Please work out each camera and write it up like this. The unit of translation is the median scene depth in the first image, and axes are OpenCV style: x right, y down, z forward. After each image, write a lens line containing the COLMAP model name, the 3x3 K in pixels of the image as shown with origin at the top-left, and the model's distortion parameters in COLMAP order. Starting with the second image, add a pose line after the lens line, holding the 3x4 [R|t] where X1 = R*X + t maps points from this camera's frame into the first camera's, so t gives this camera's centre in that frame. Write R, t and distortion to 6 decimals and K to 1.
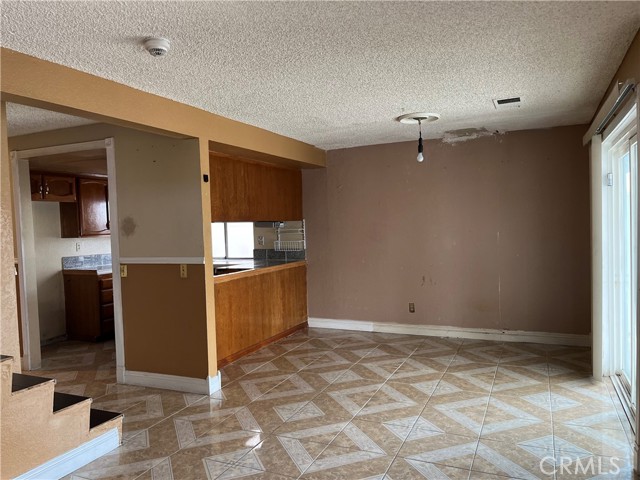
lens RADIAL K [[479.1, 0, 320.3], [0, 479.1, 242.1], [0, 0, 1]] dist [0.043032, -0.067715]
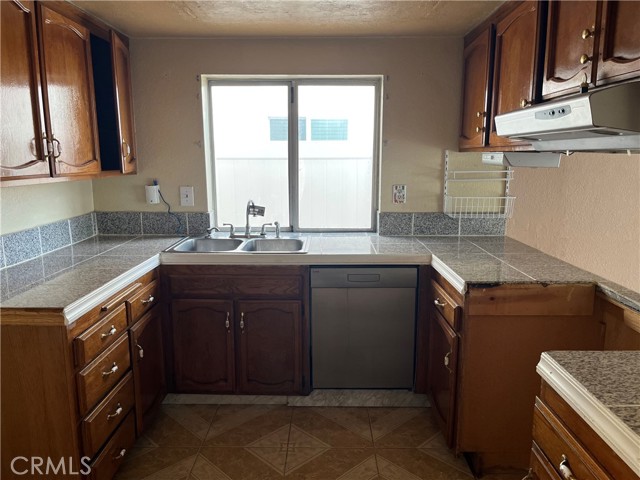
lens RADIAL K [[499.5, 0, 323.3], [0, 499.5, 238.9], [0, 0, 1]] dist [0.068451, -0.054253]
pose [[0.919167, -0.034875, 0.392321, -0.269928], [-0.014327, 0.992452, 0.121791, -0.012498], [-0.393607, -0.117567, 0.911730, 0.413659]]
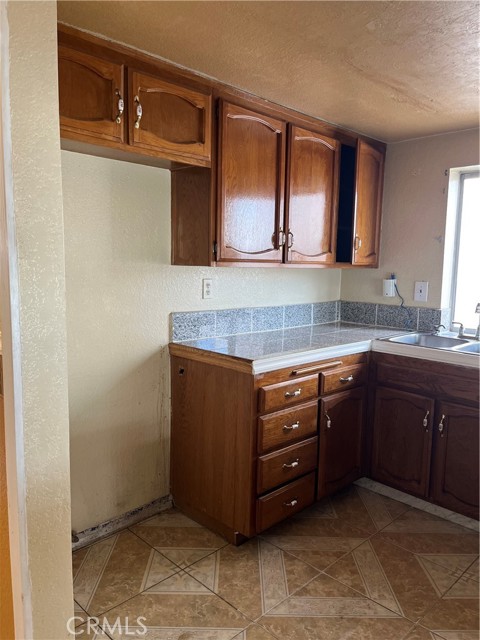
lens RADIAL K [[499.5, 0, 238.5], [0, 499.5, 315.7], [0, 0, 1]] dist [0.068451, -0.054253]
pose [[0.928649, 0.088703, -0.360199, -0.211536], [-0.063170, 0.994622, 0.082074, -0.002380], [0.365542, -0.053464, 0.929258, 0.403241]]
